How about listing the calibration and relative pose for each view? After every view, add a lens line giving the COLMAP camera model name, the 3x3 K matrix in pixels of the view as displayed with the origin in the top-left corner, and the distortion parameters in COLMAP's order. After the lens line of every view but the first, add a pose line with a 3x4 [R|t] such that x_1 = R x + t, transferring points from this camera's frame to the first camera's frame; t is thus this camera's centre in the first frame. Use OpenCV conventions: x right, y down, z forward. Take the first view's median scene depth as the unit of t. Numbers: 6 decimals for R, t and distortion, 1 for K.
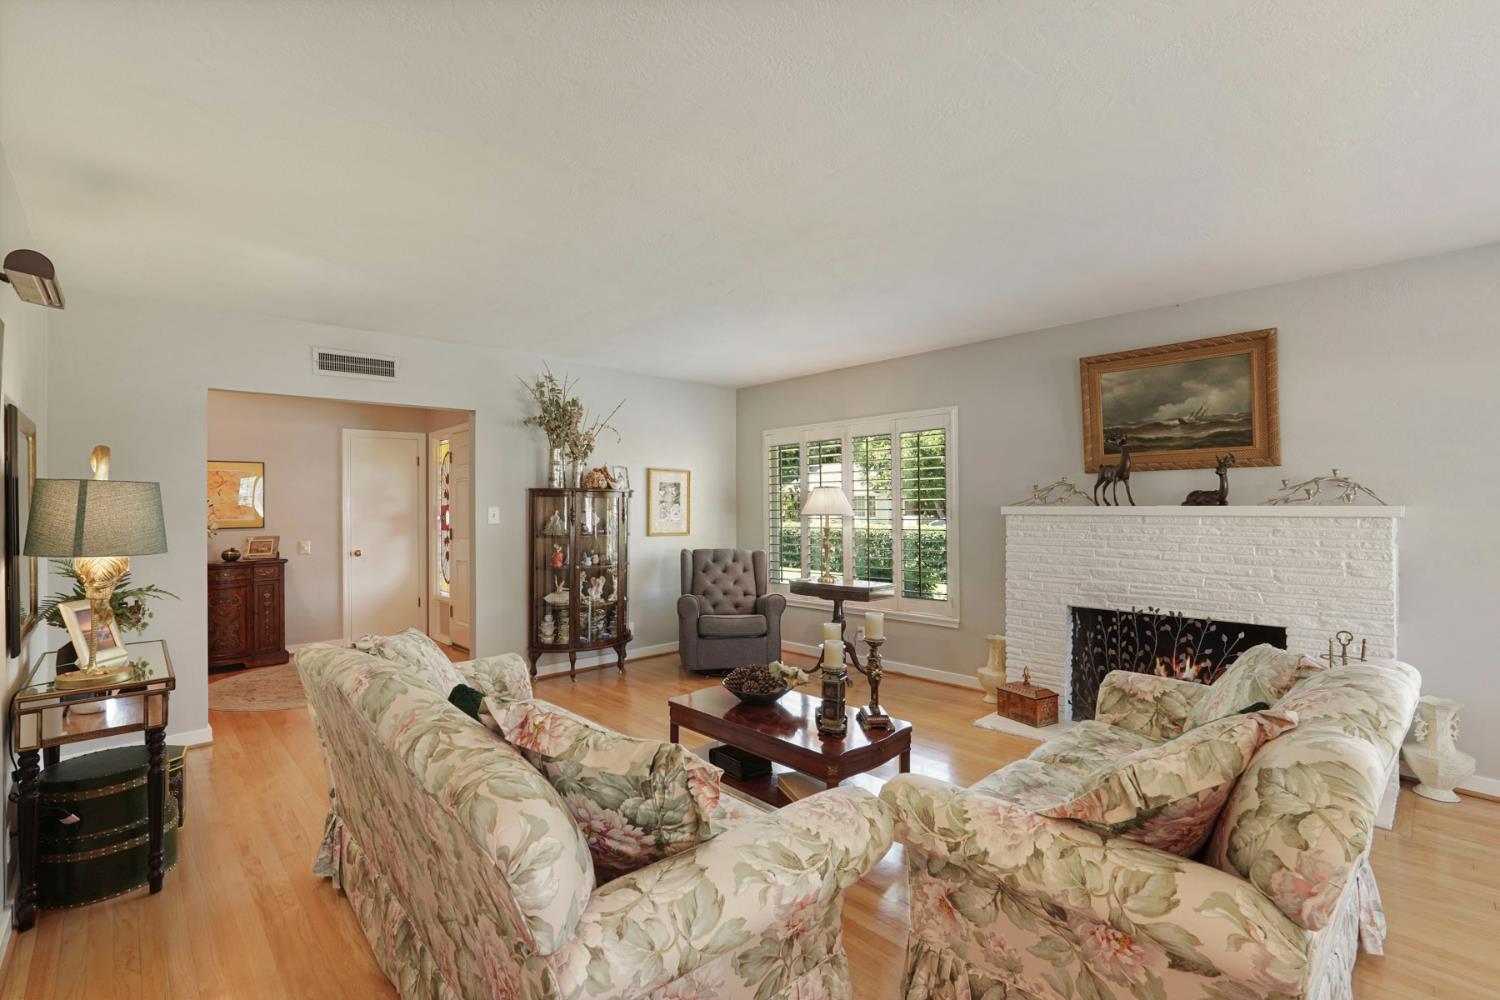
lens RADIAL K [[679.5, 0, 757.8], [0, 679.5, 503.7], [0, 0, 1]] dist [-0.012076, 0.006951]
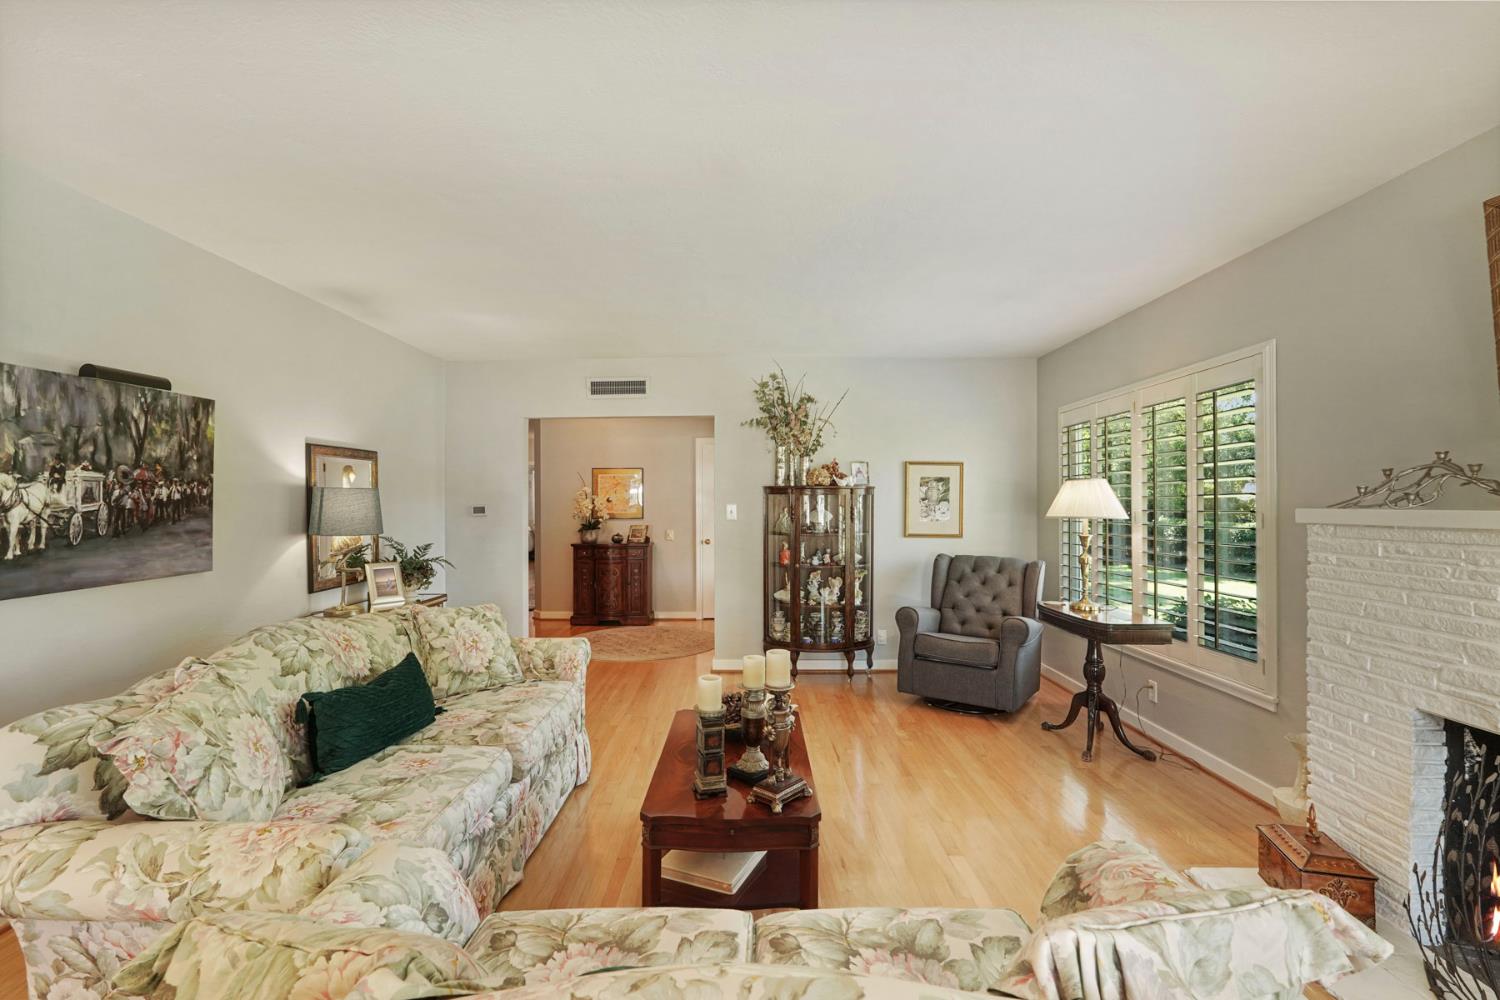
lens RADIAL K [[679.5, 0, 749.2], [0, 679.5, 503.2], [0, 0, 1]] dist [-0.012076, 0.006951]
pose [[0.714660, 0.004732, -0.699456, 0.372984], [-0.000039, 0.999977, 0.006726, -0.003813], [0.699472, -0.004780, 0.714644, 0.247281]]
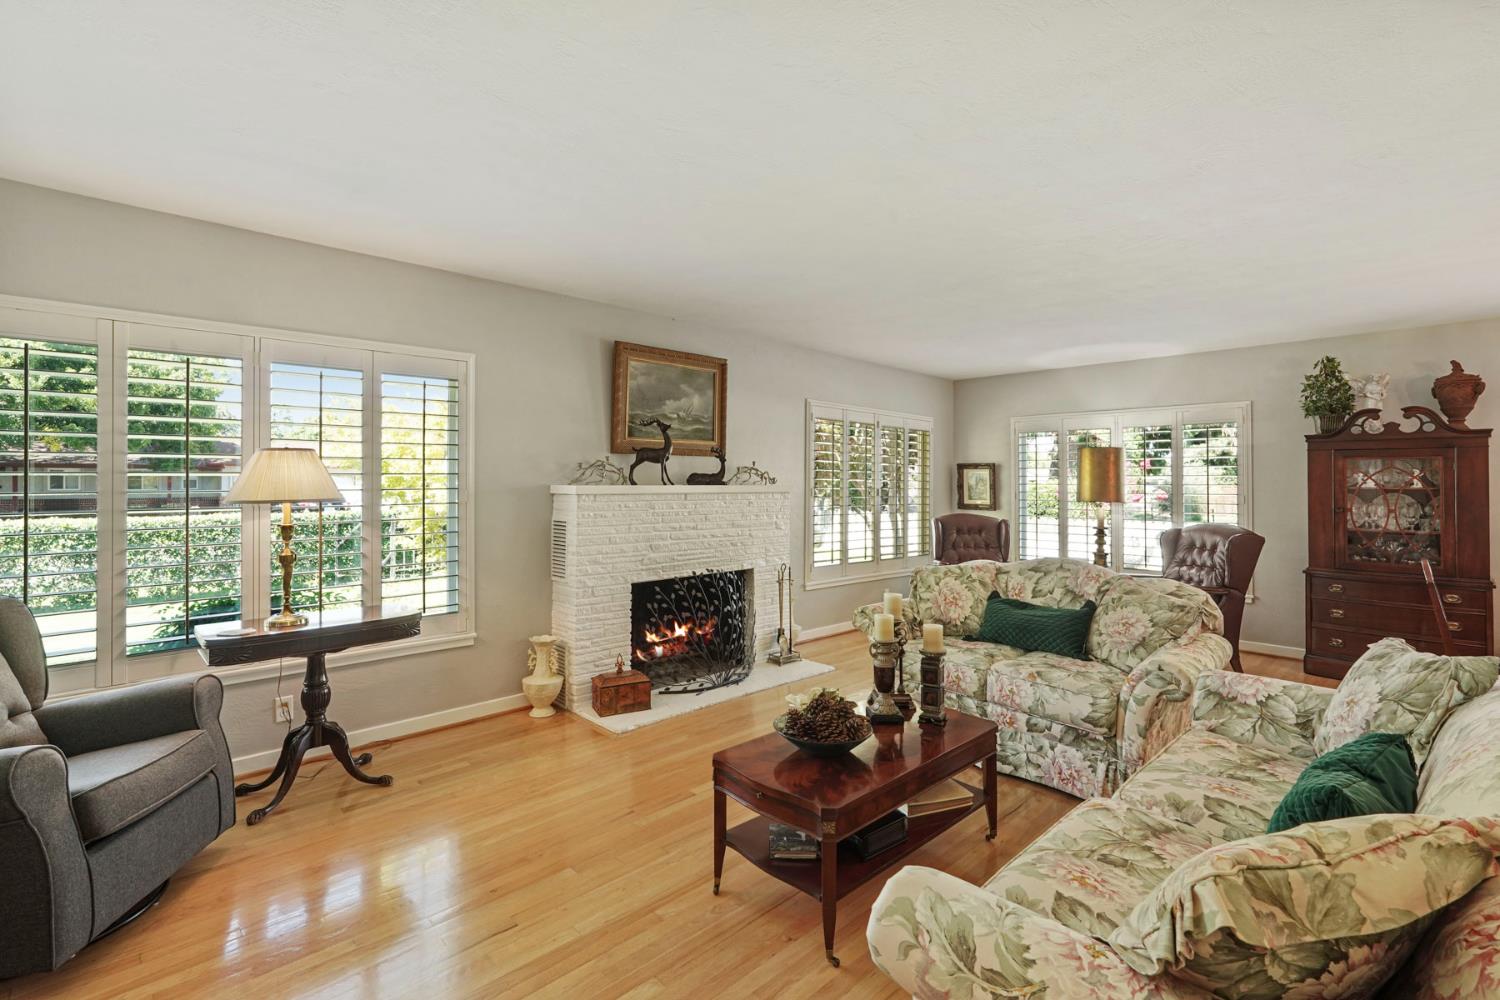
lens RADIAL K [[679.5, 0, 752.1], [0, 679.5, 486.2], [0, 0, 1]] dist [-0.012076, 0.006951]
pose [[-0.000442, -0.001666, 0.999999, -0.462743], [-0.007164, 0.999973, 0.001663, 0.001501], [-0.999974, -0.007164, -0.000454, 0.674733]]
